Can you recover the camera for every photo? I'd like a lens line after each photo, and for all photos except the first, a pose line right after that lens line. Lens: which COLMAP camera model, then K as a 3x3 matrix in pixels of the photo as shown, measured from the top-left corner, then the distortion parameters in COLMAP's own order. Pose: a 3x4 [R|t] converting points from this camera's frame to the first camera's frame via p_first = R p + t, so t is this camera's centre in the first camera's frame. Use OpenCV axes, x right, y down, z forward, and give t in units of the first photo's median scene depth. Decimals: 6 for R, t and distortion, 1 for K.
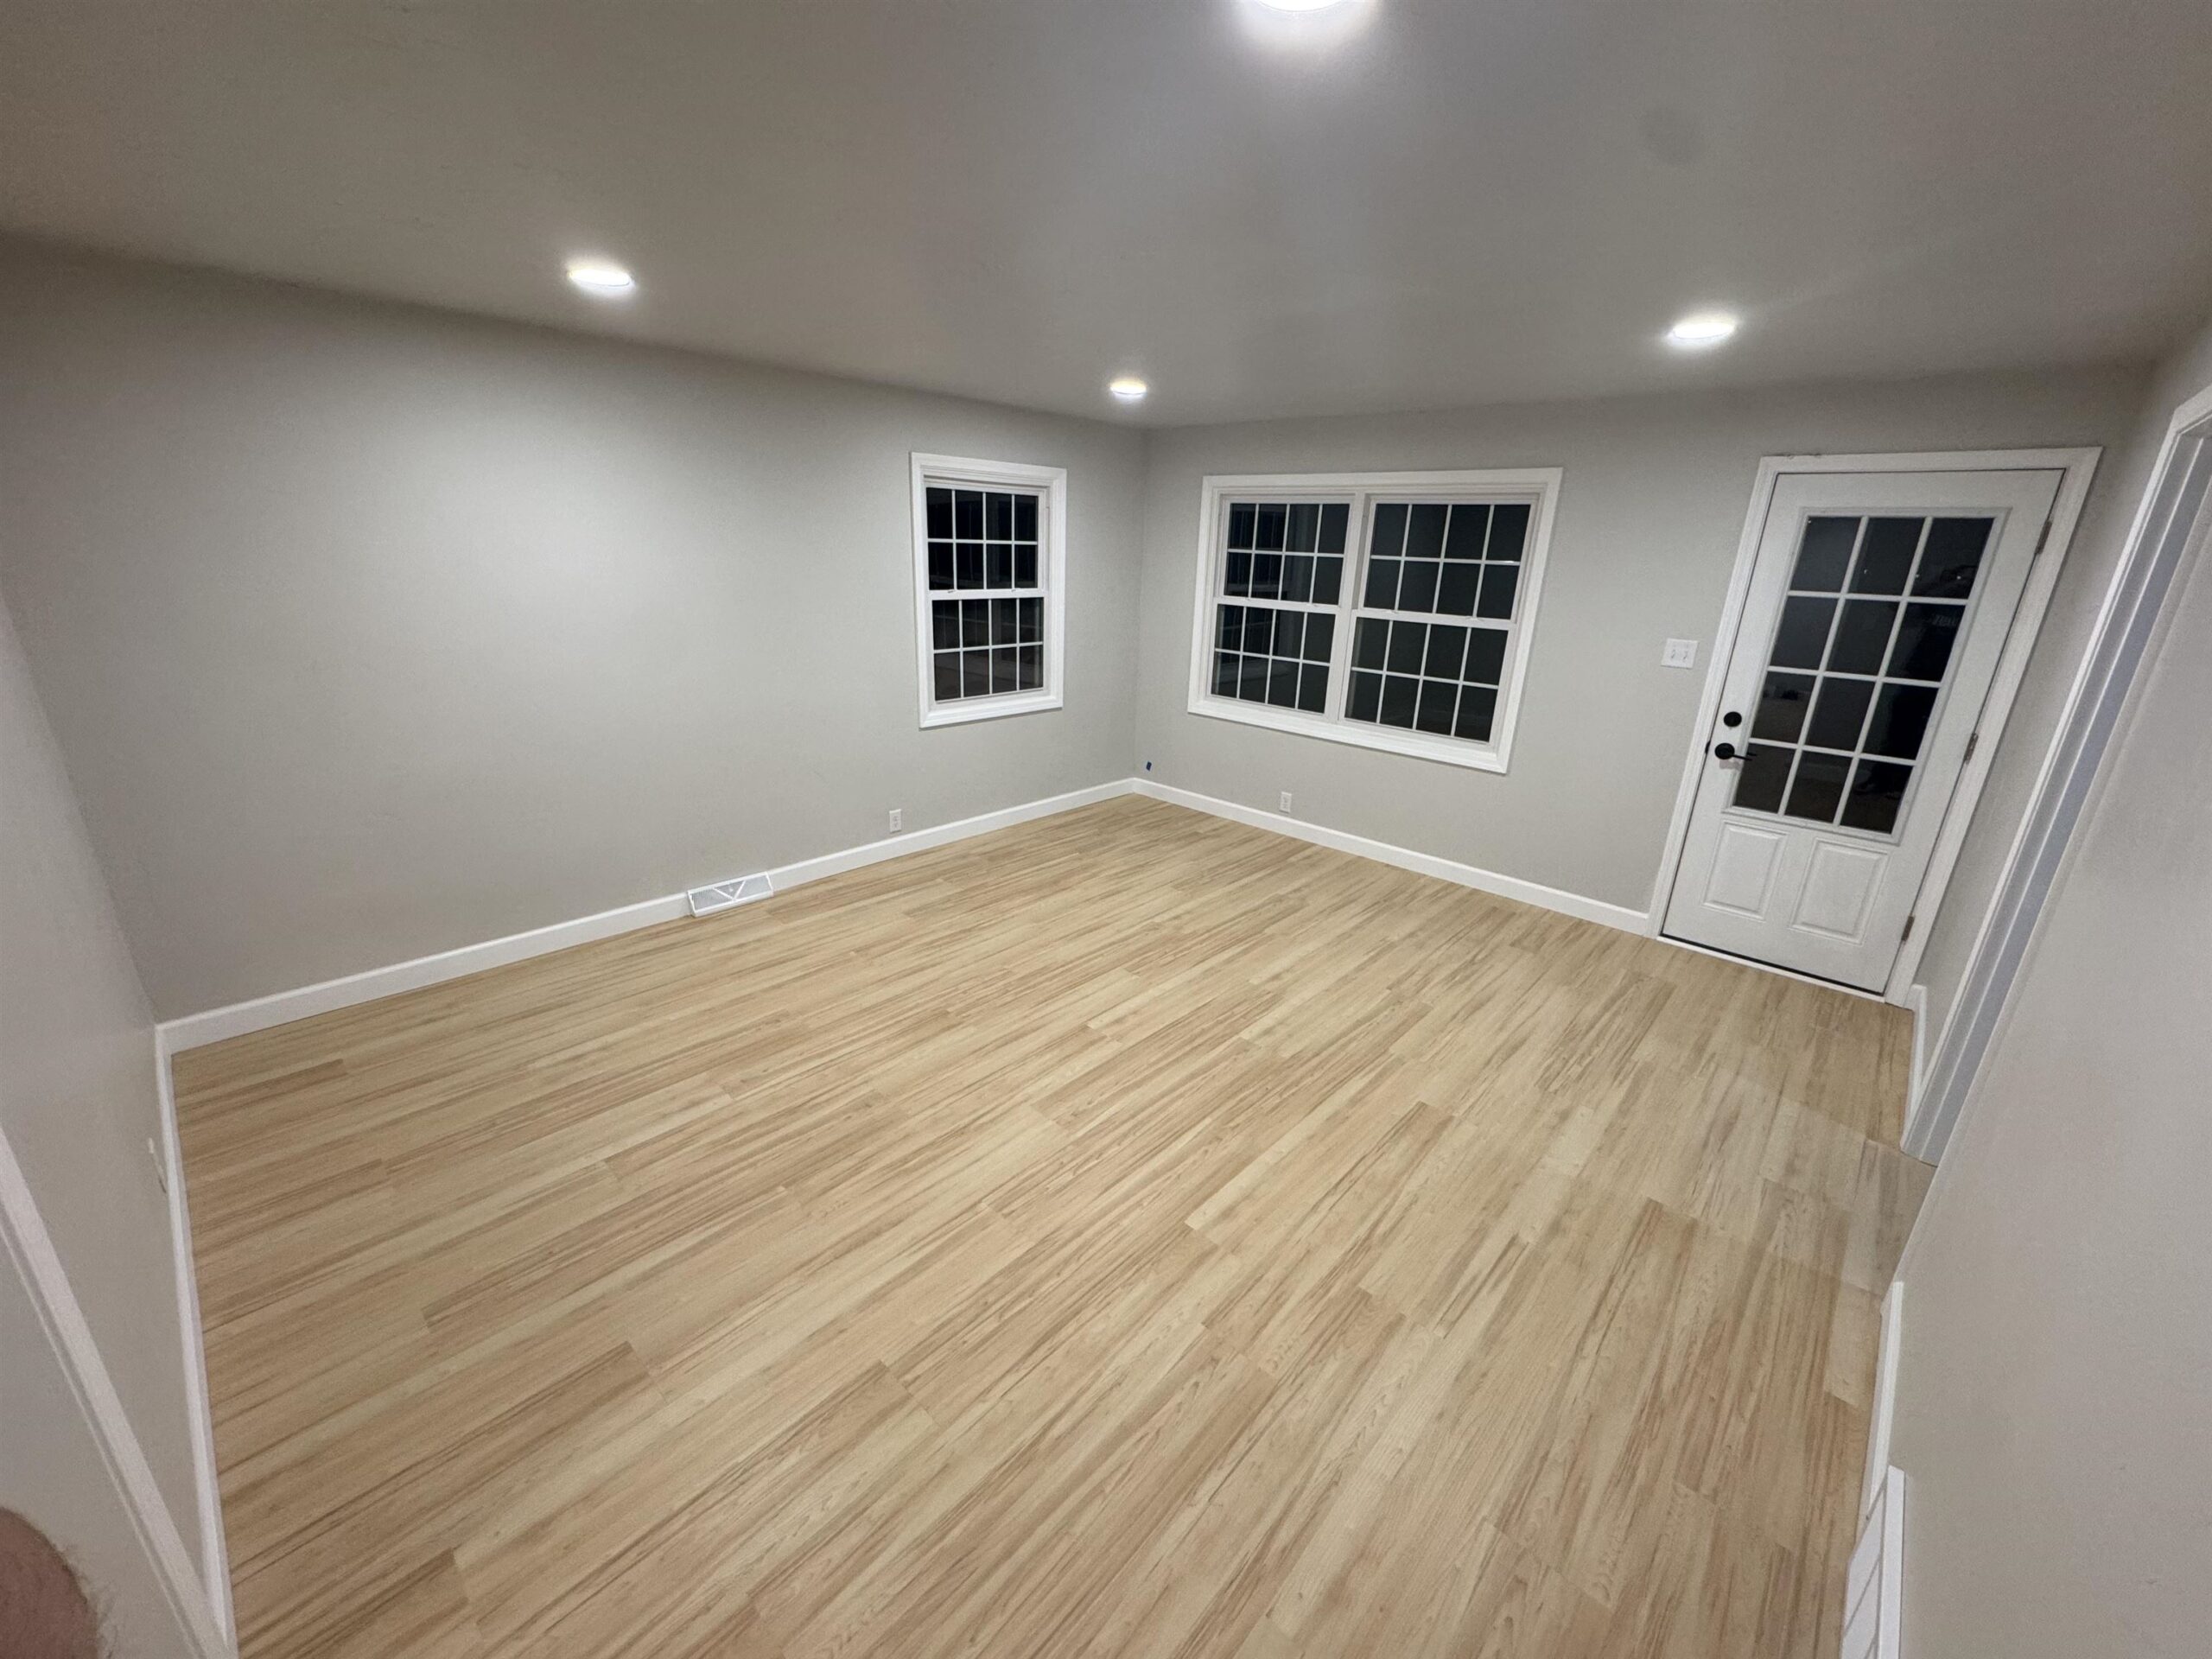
lens RADIAL K [[879.9, 0, 1108.1], [0, 879.9, 829.4], [0, 0, 1]] dist [0.001102, 0.000012]
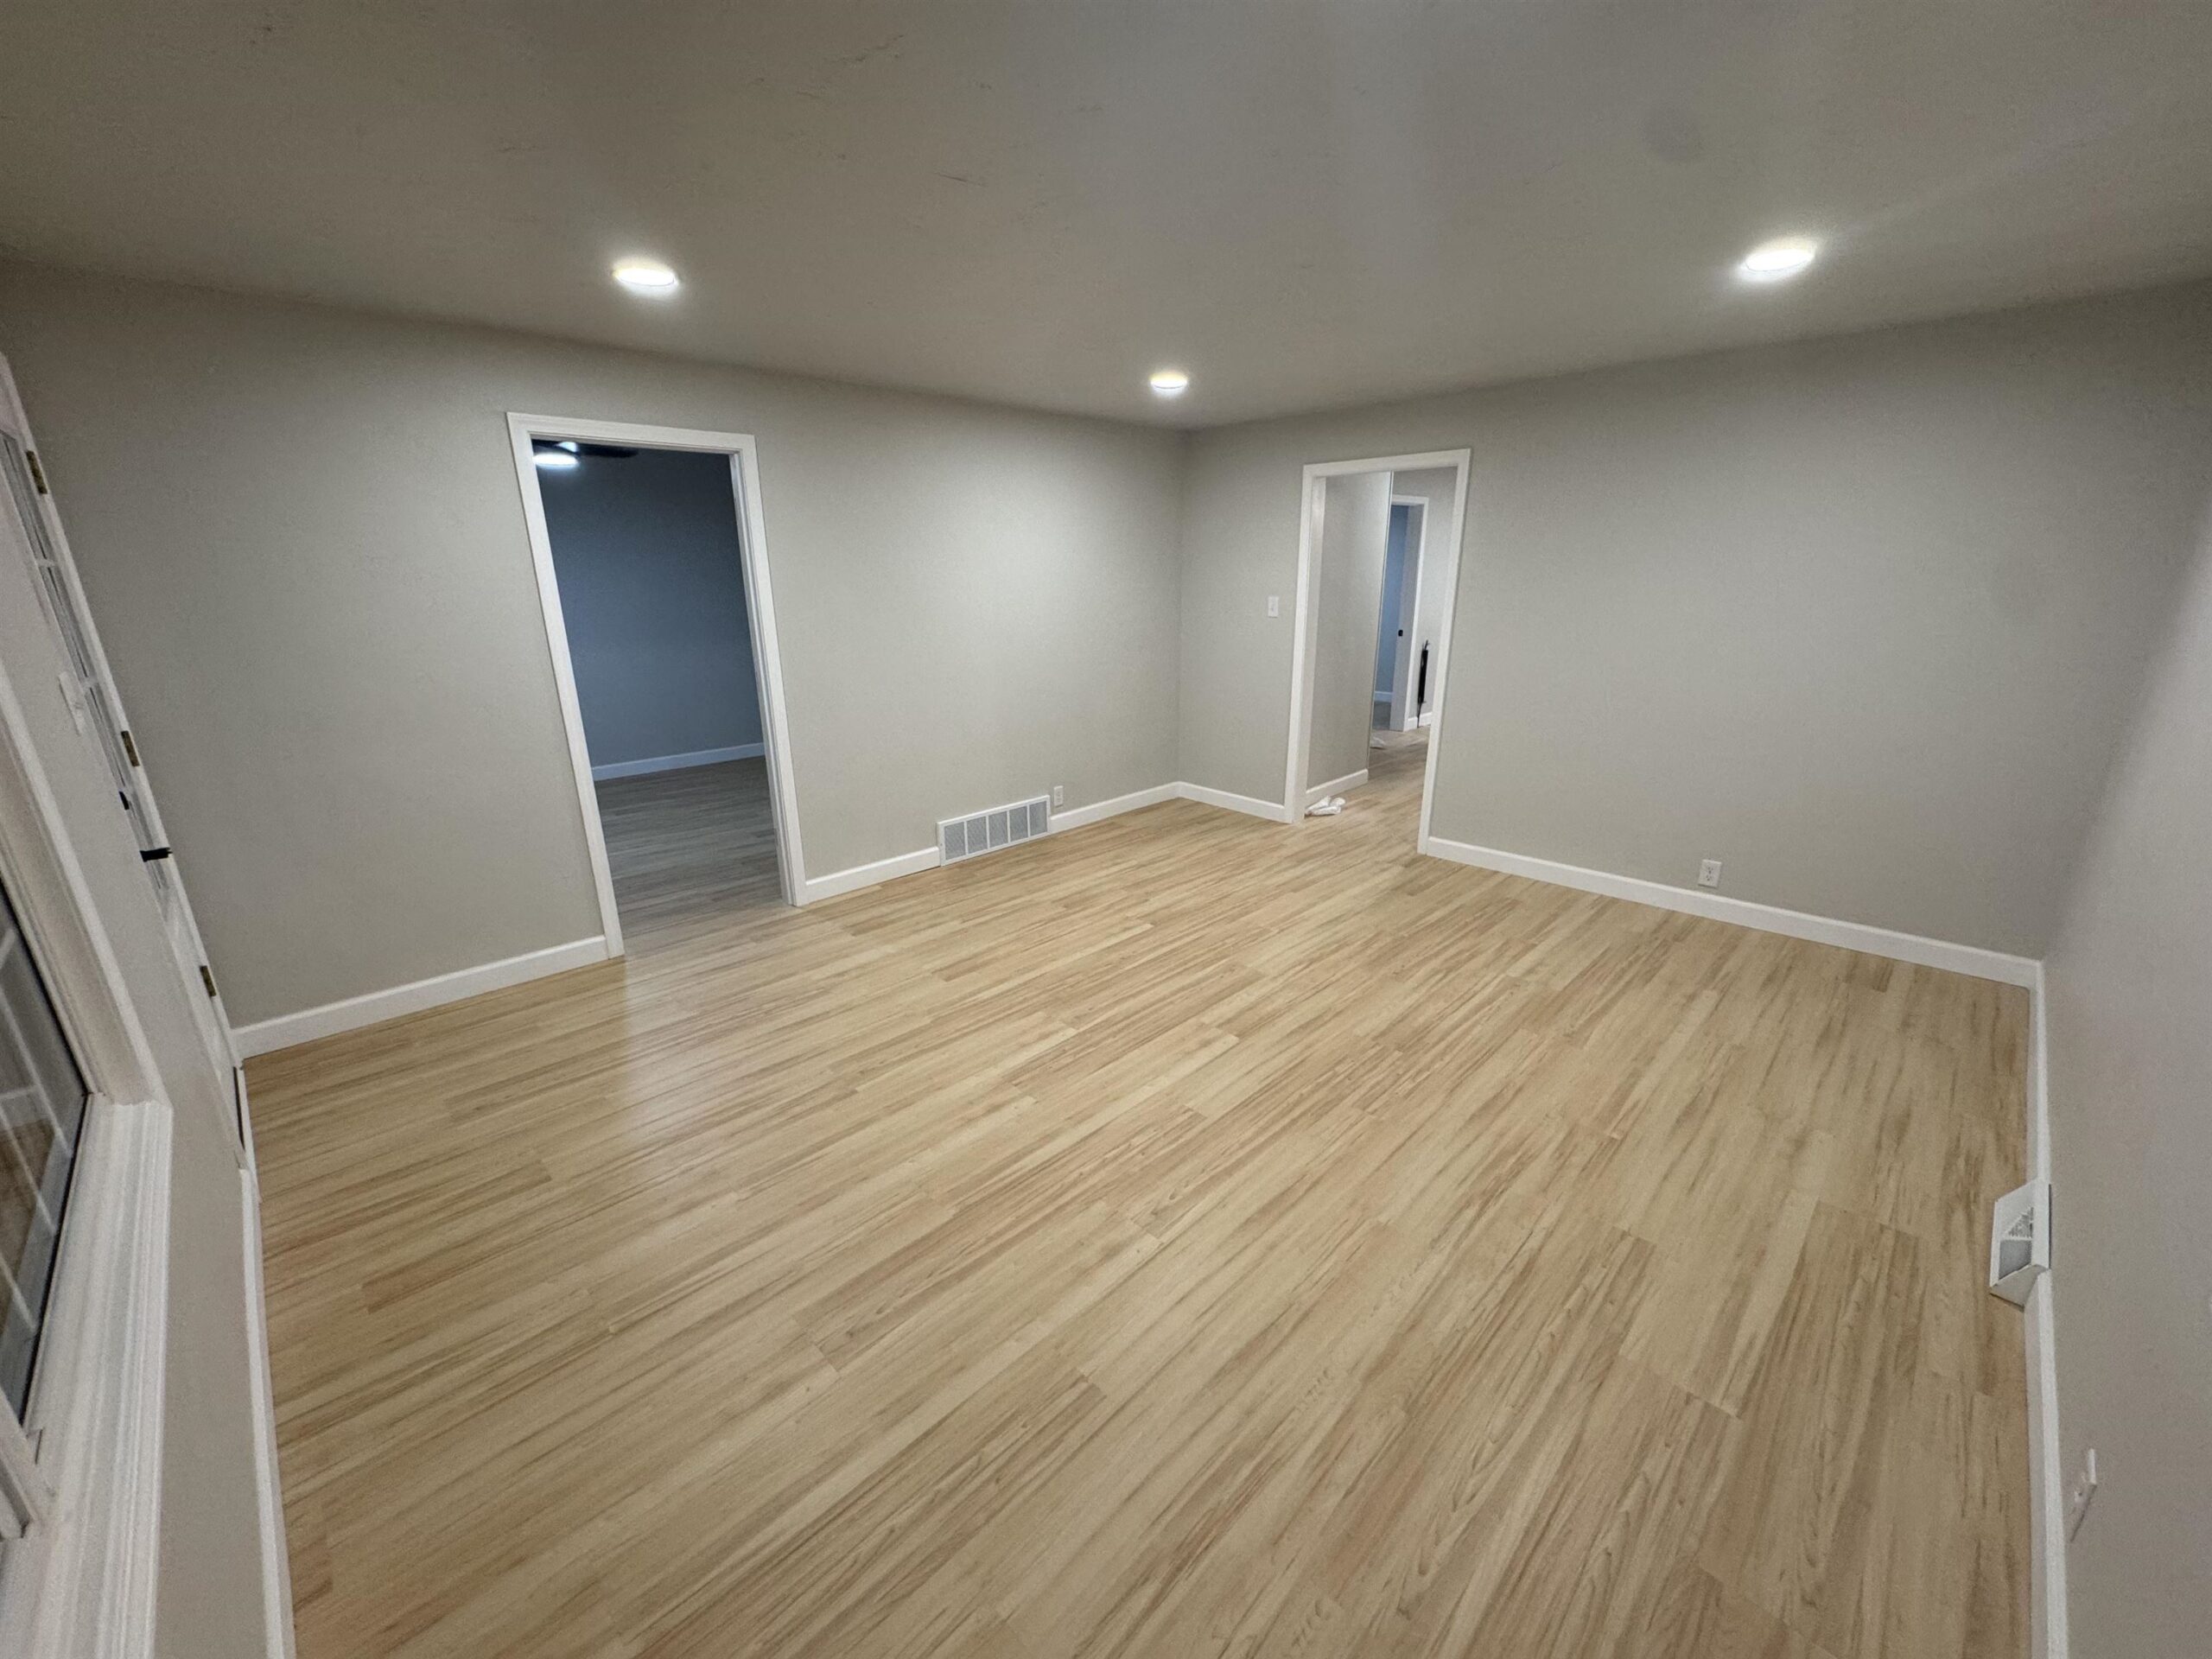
lens RADIAL K [[879.9, 0, 1105.9], [0, 879.9, 831.5], [0, 0, 1]] dist [0.001102, 0.000012]
pose [[-0.998867, -0.035971, 0.031145, 0.096023], [-0.011076, 0.812375, 0.583031, -0.499338], [-0.046273, 0.582025, -0.811853, 1.643420]]
